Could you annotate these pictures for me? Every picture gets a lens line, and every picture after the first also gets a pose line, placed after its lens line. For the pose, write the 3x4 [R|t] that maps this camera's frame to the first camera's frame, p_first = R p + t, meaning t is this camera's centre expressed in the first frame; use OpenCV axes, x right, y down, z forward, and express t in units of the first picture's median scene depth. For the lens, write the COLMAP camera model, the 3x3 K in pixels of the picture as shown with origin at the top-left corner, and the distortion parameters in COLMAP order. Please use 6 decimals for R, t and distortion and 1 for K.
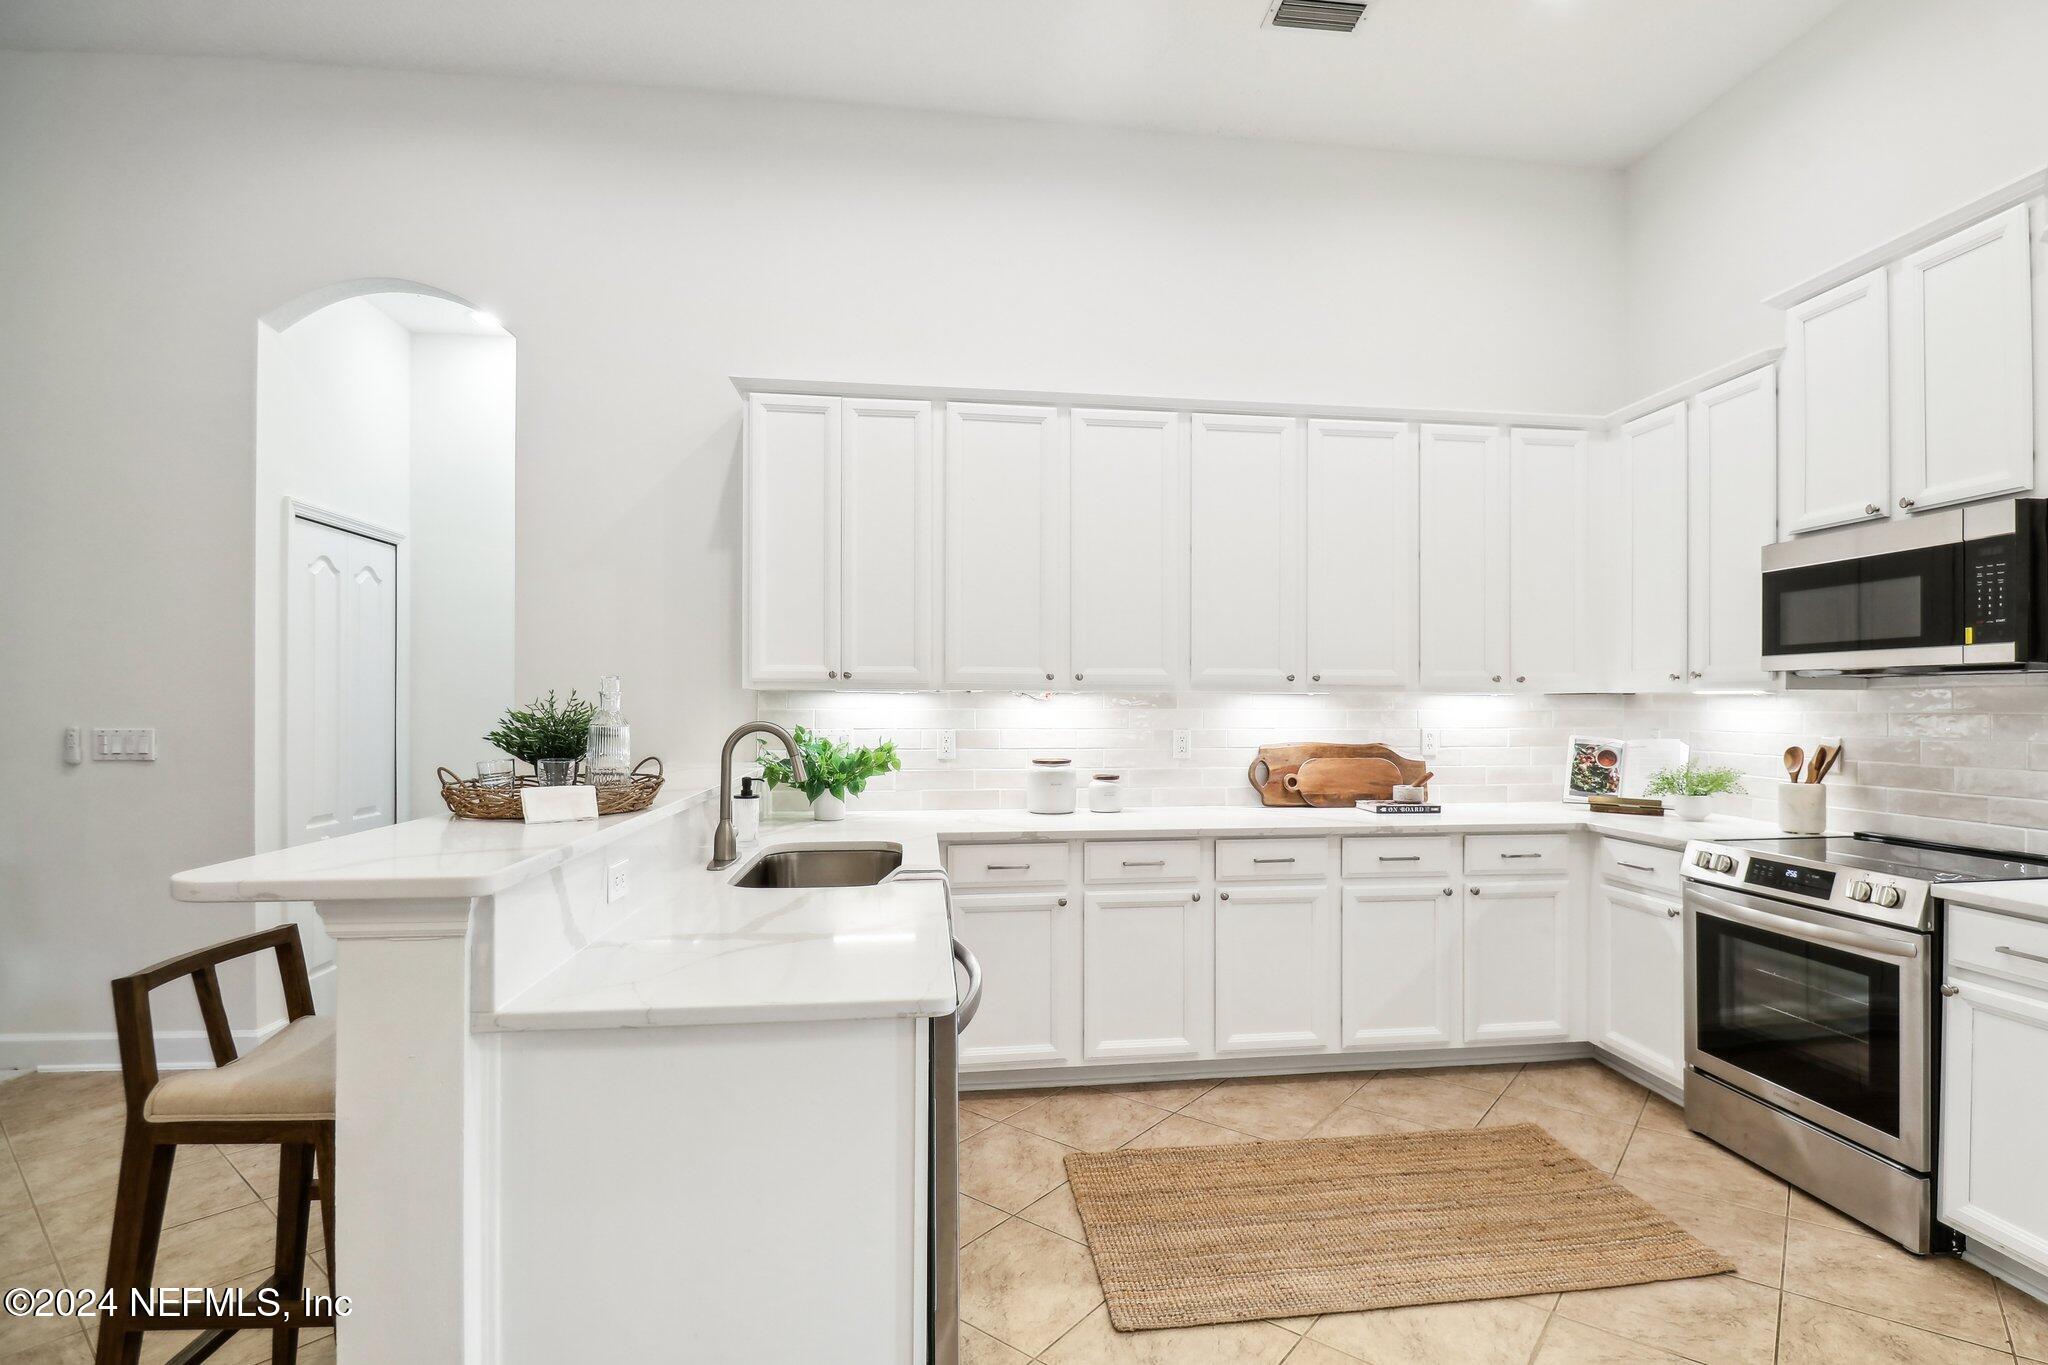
lens RADIAL K [[985.5, 0, 1057.8], [0, 985.5, 692.1], [0, 0, 1]] dist [-0.009538, -0.008599]
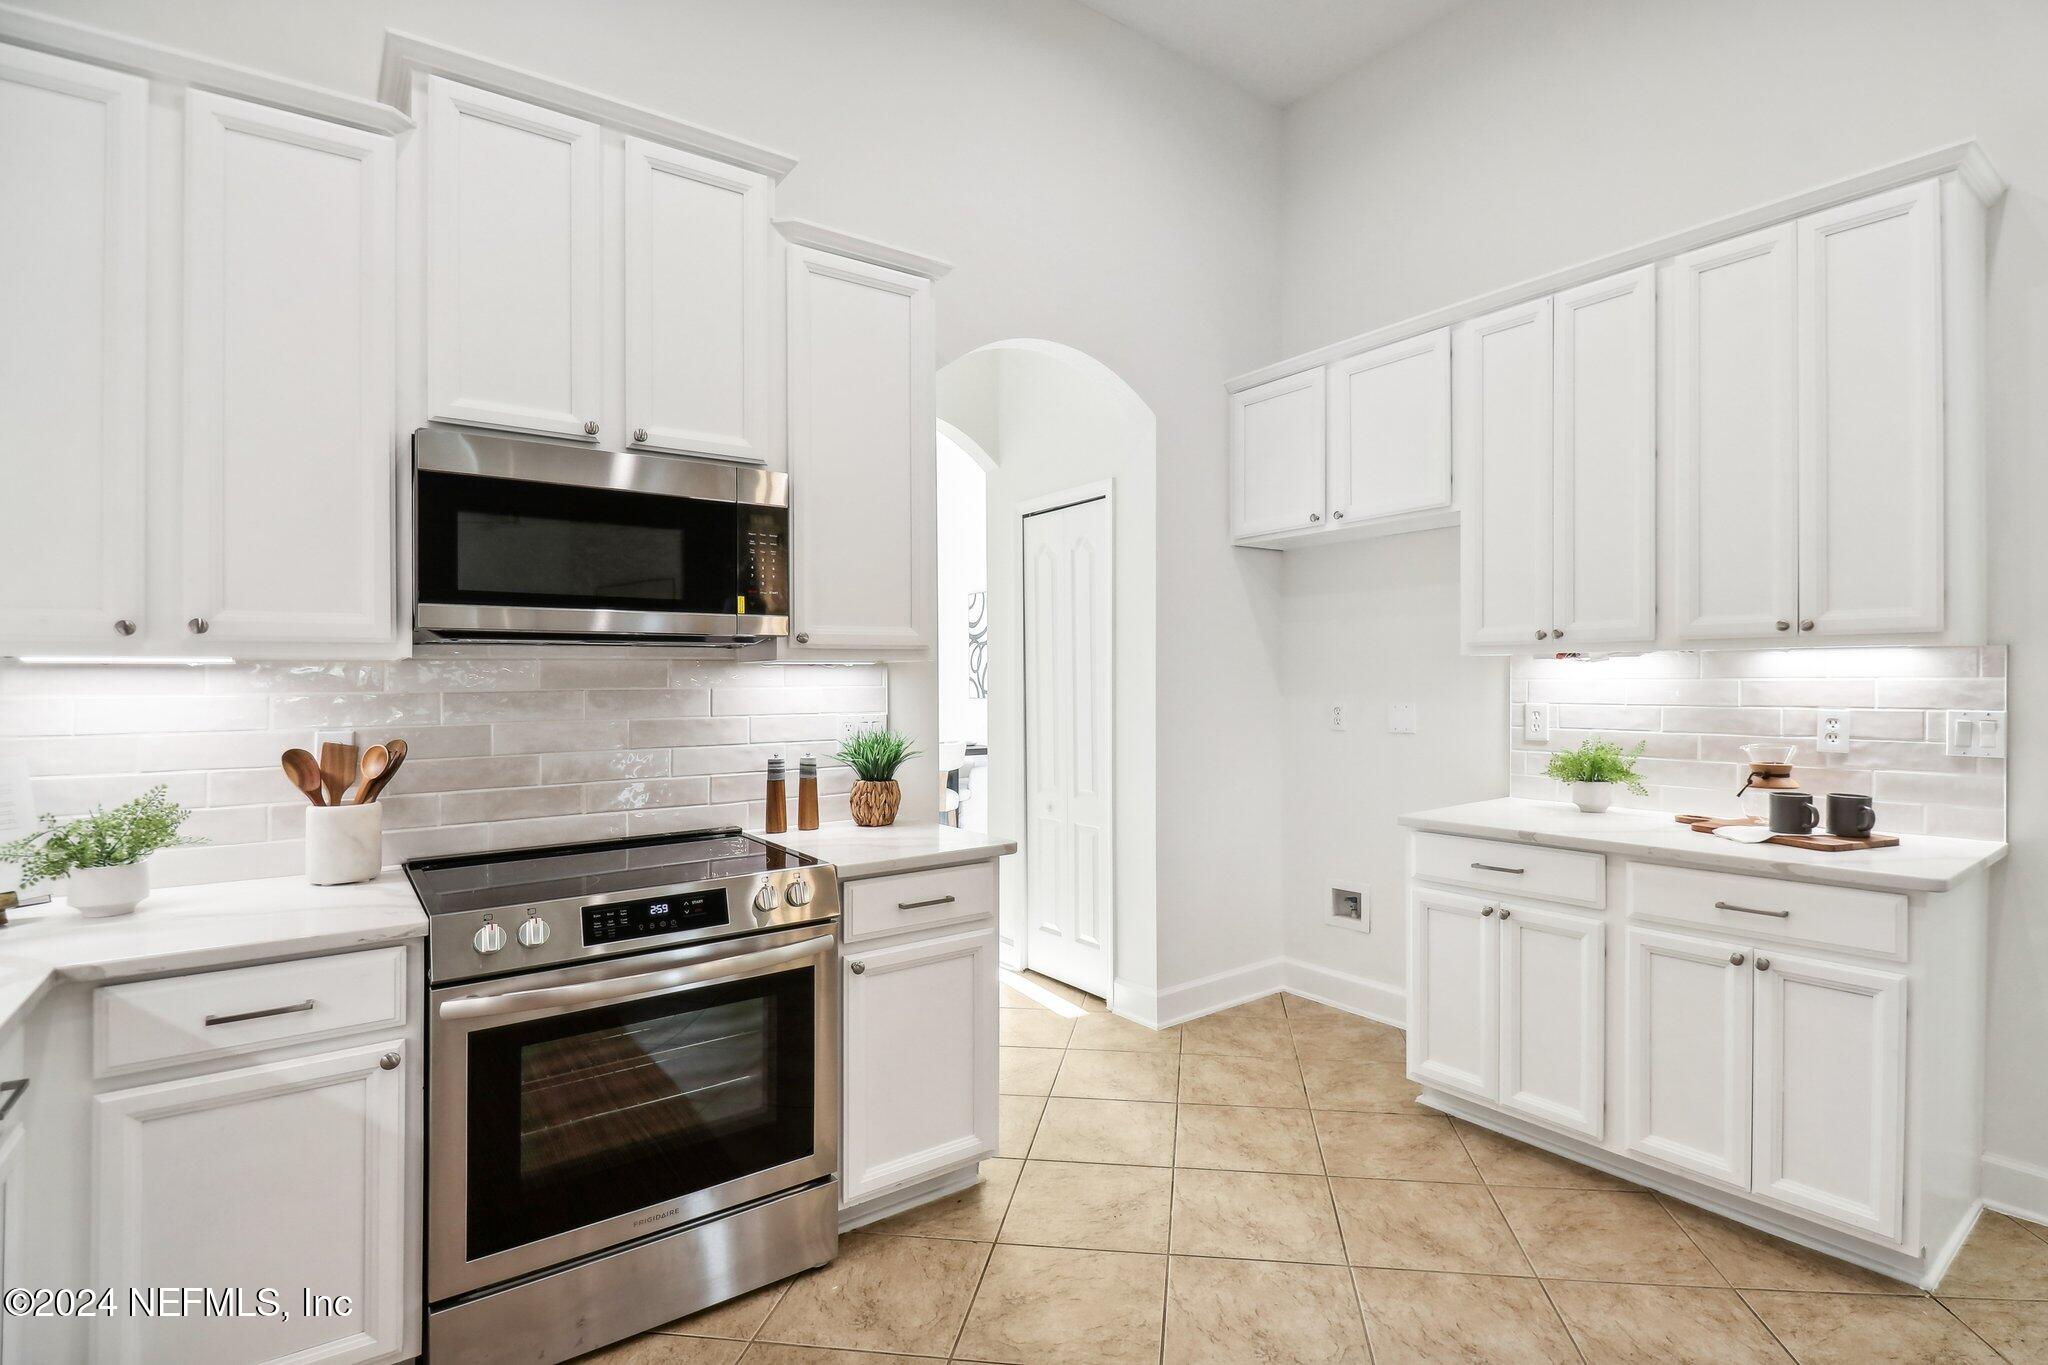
lens RADIAL K [[985.5, 0, 1113.4], [0, 985.5, 686.0], [0, 0, 1]] dist [-0.009538, -0.008599]
pose [[-0.520550, -0.010244, 0.853770, -0.048467], [-0.005675, 0.999947, 0.008538, 0.008270], [-0.853812, -0.000401, -0.520581, 0.960313]]
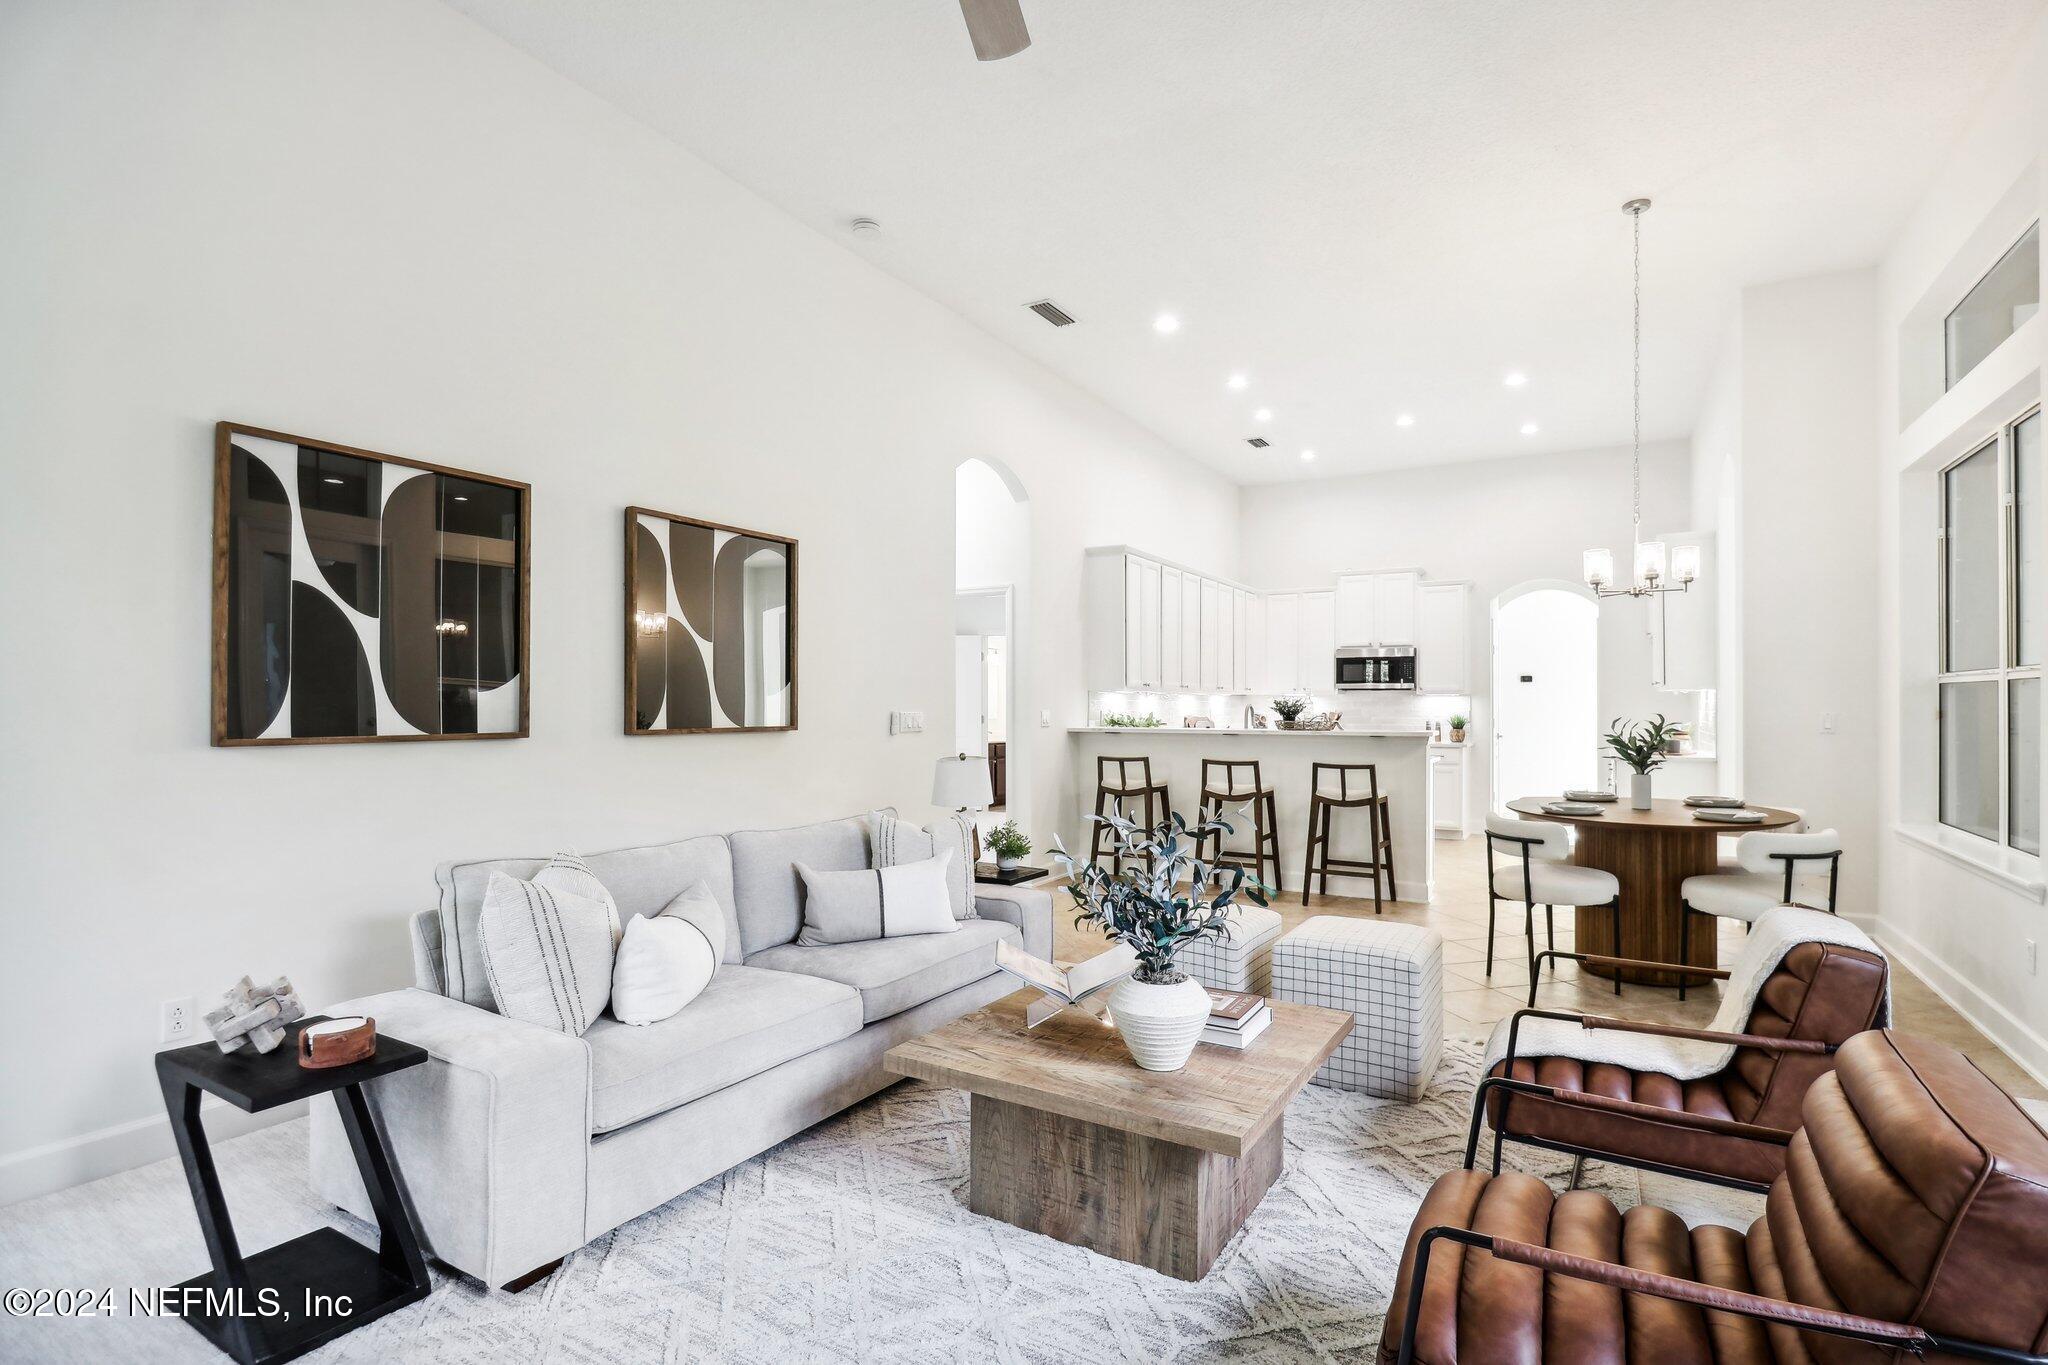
lens RADIAL K [[985.5, 0, 1040.3], [0, 985.5, 701.0], [0, 0, 1]] dist [-0.009538, -0.008599]
pose [[0.604780, 0.001136, 0.796392, -2.485324], [-0.012625, 0.999887, 0.008161, 0.005828], [-0.796292, -0.014990, 0.604726, -0.186390]]
